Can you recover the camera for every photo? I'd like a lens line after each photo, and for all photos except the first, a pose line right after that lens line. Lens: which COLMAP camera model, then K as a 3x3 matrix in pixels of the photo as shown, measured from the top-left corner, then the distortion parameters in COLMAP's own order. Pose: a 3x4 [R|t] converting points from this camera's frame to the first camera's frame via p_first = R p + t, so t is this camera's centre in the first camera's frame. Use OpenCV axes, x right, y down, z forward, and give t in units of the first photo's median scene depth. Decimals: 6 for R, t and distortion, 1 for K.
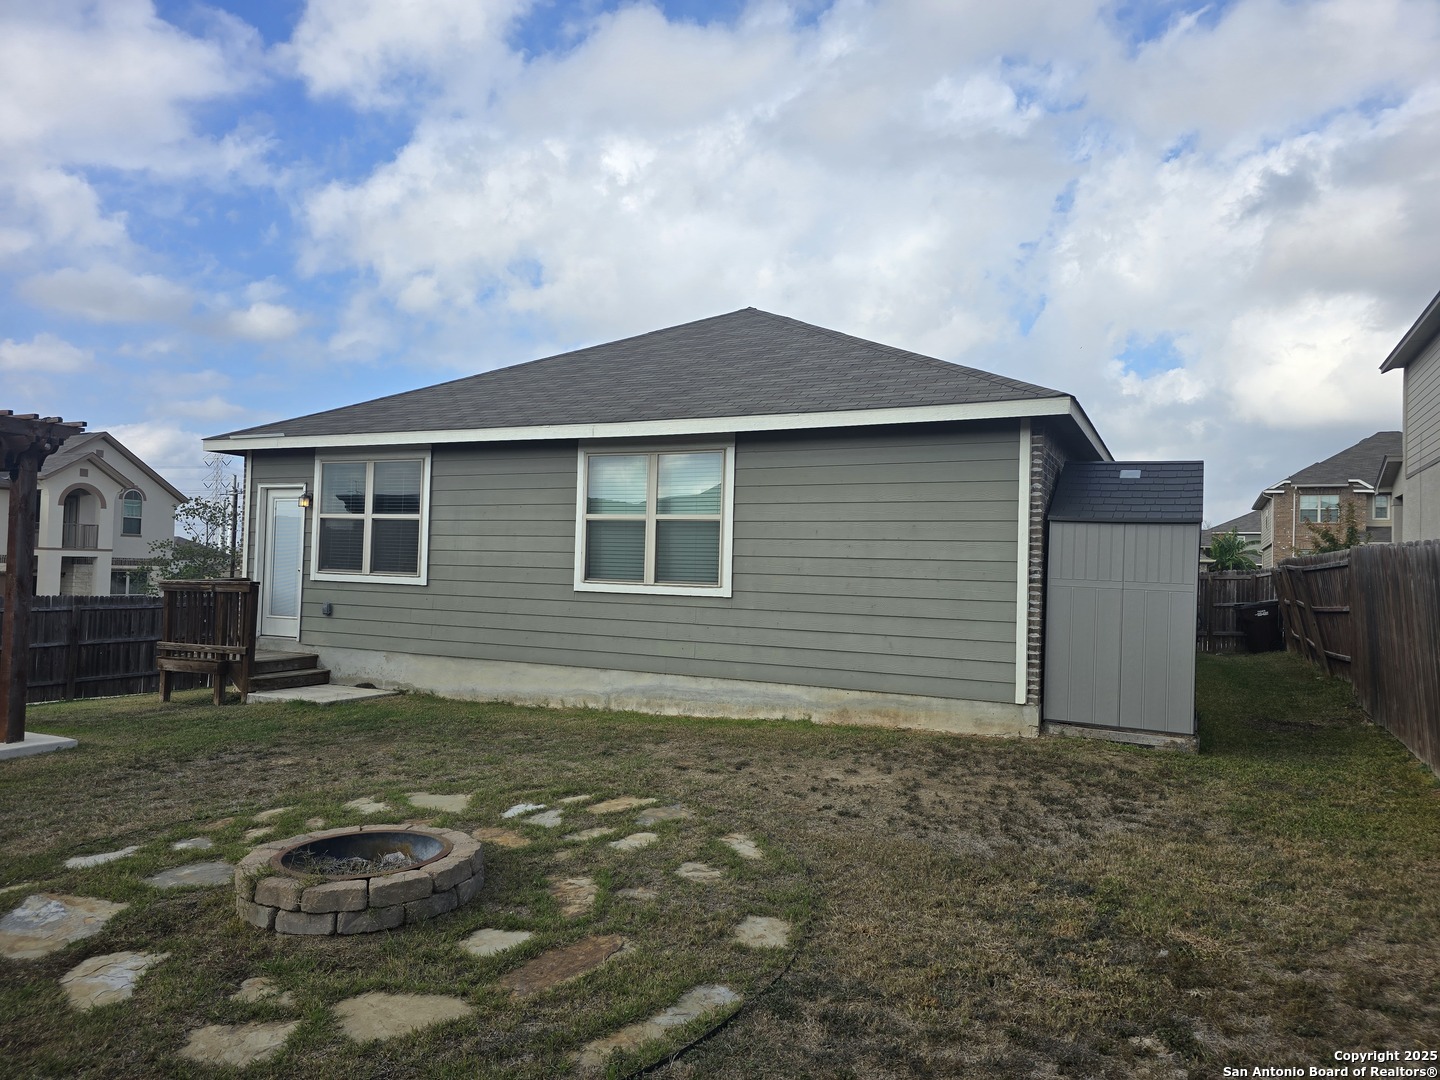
lens RADIAL K [[952.2, 0, 720.0], [0, 952.2, 540.0], [0, 0, 1]] dist [0.091046, -0.104880]
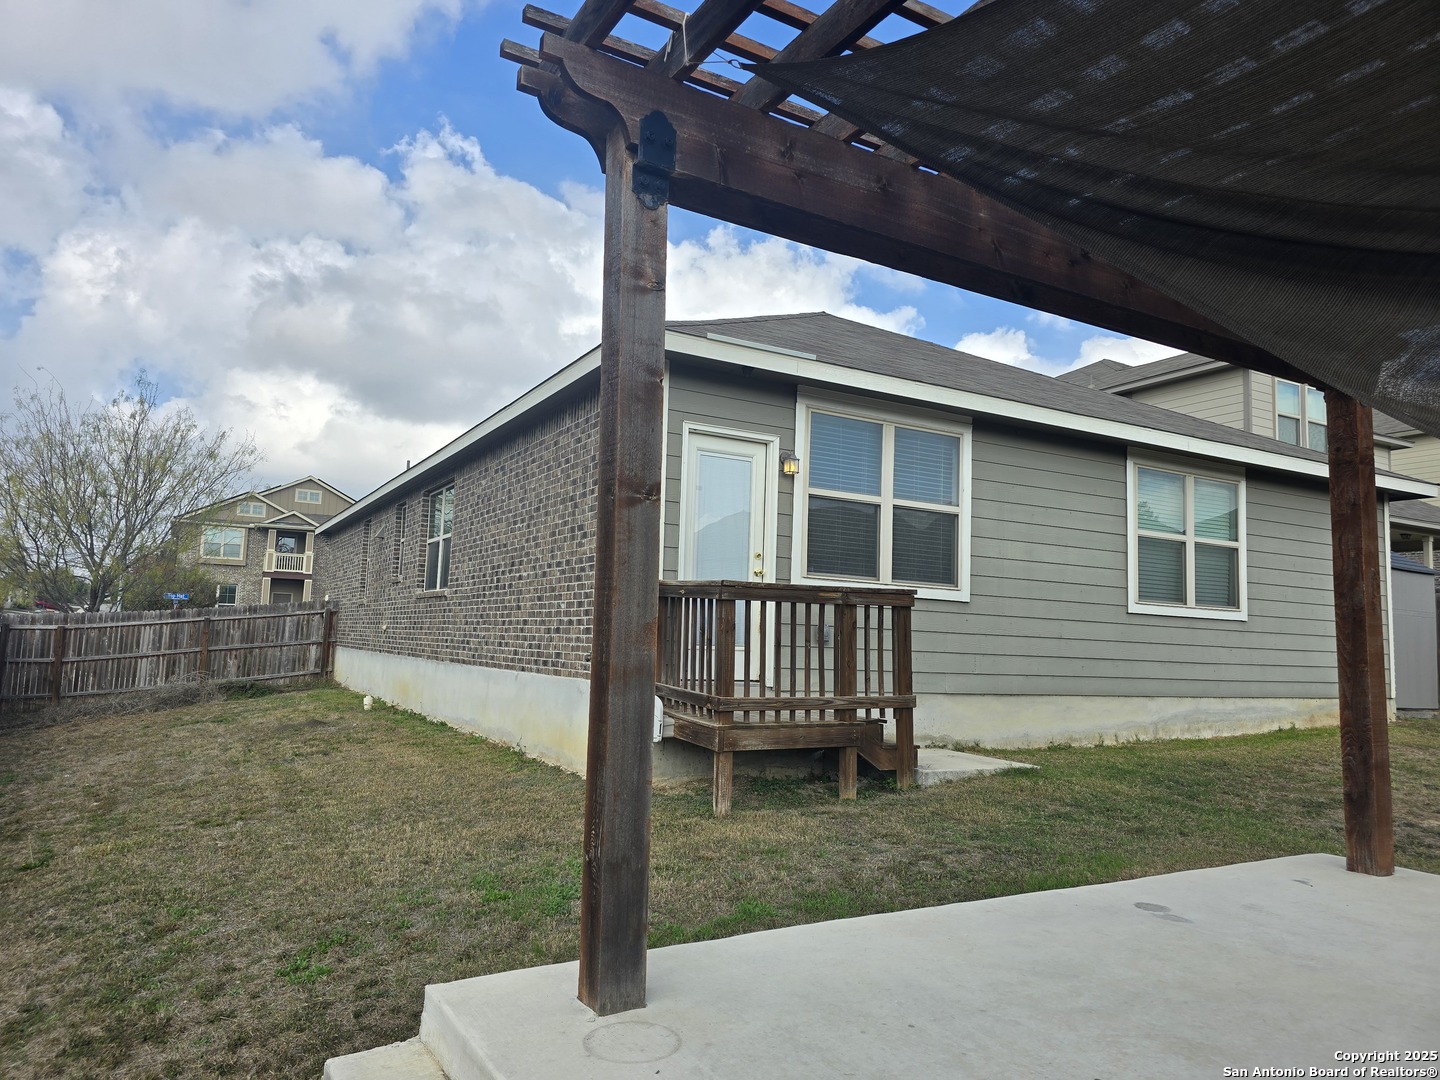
lens RADIAL K [[952.2, 0, 720.0], [0, 952.2, 540.0], [0, 0, 1]] dist [0.091046, -0.104880]
pose [[0.575840, 0.073309, 0.814269, -1.154638], [-0.049043, 0.997276, -0.055103, 0.055329], [-0.816090, -0.008204, 0.577866, 0.805580]]
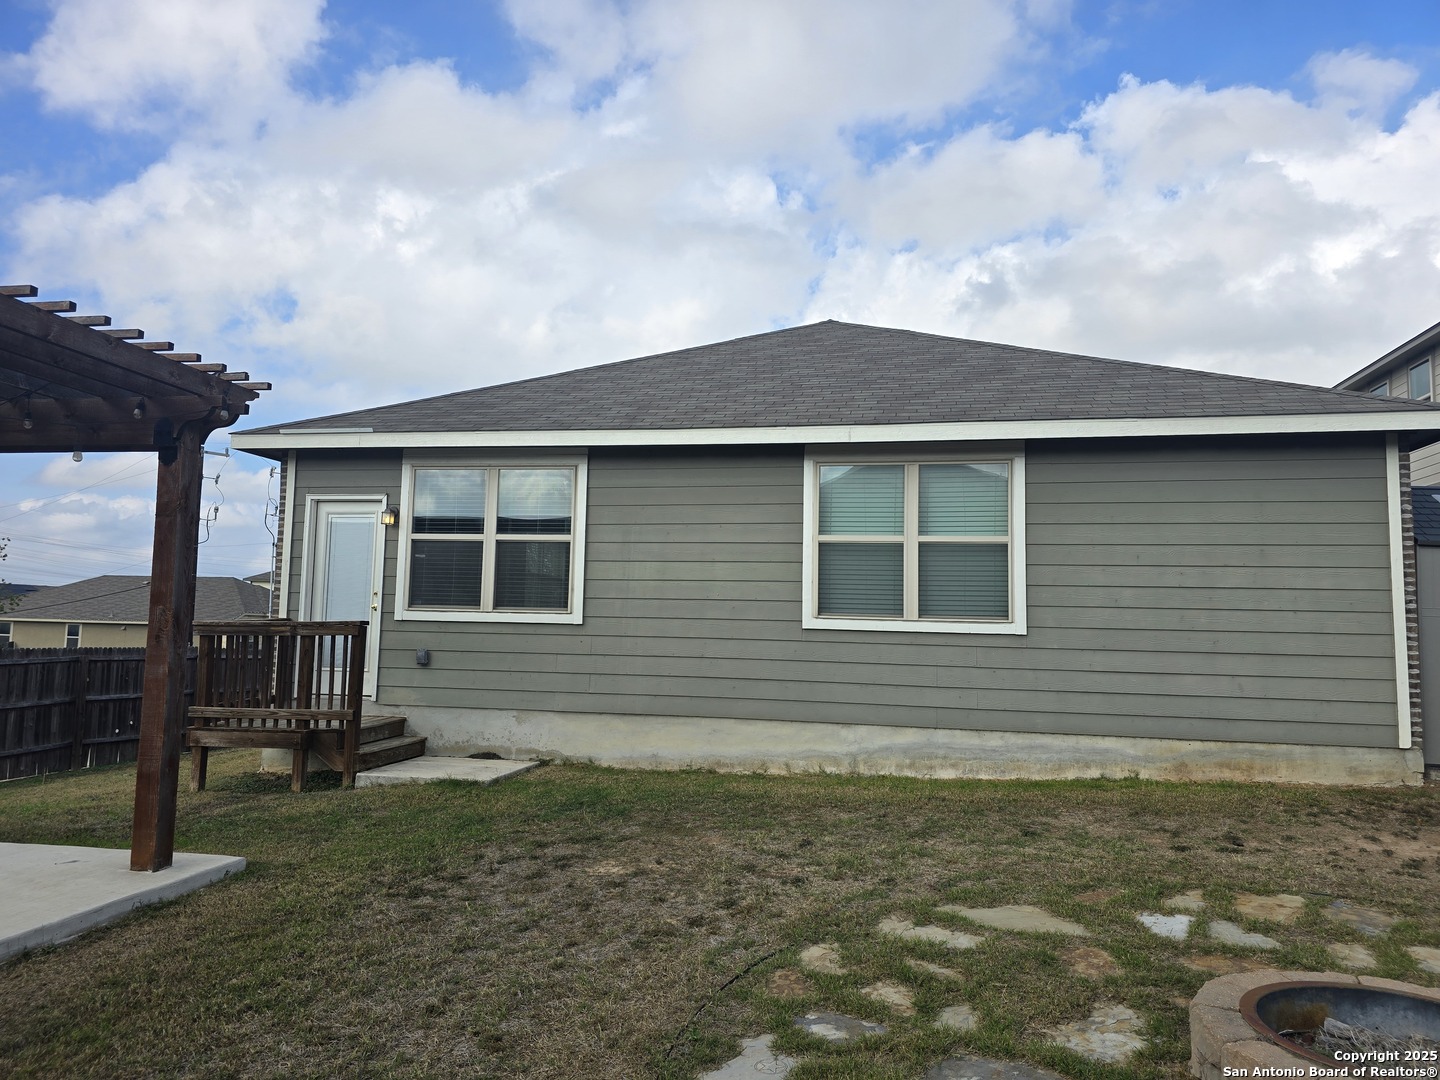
lens RADIAL K [[952.2, 0, 720.0], [0, 952.2, 540.0], [0, 0, 1]] dist [0.091046, -0.104880]
pose [[0.966714, 0.014885, 0.255428, -0.442623], [-0.002266, 0.998765, -0.049626, 0.018417], [-0.255851, 0.047395, 0.965554, 0.228667]]
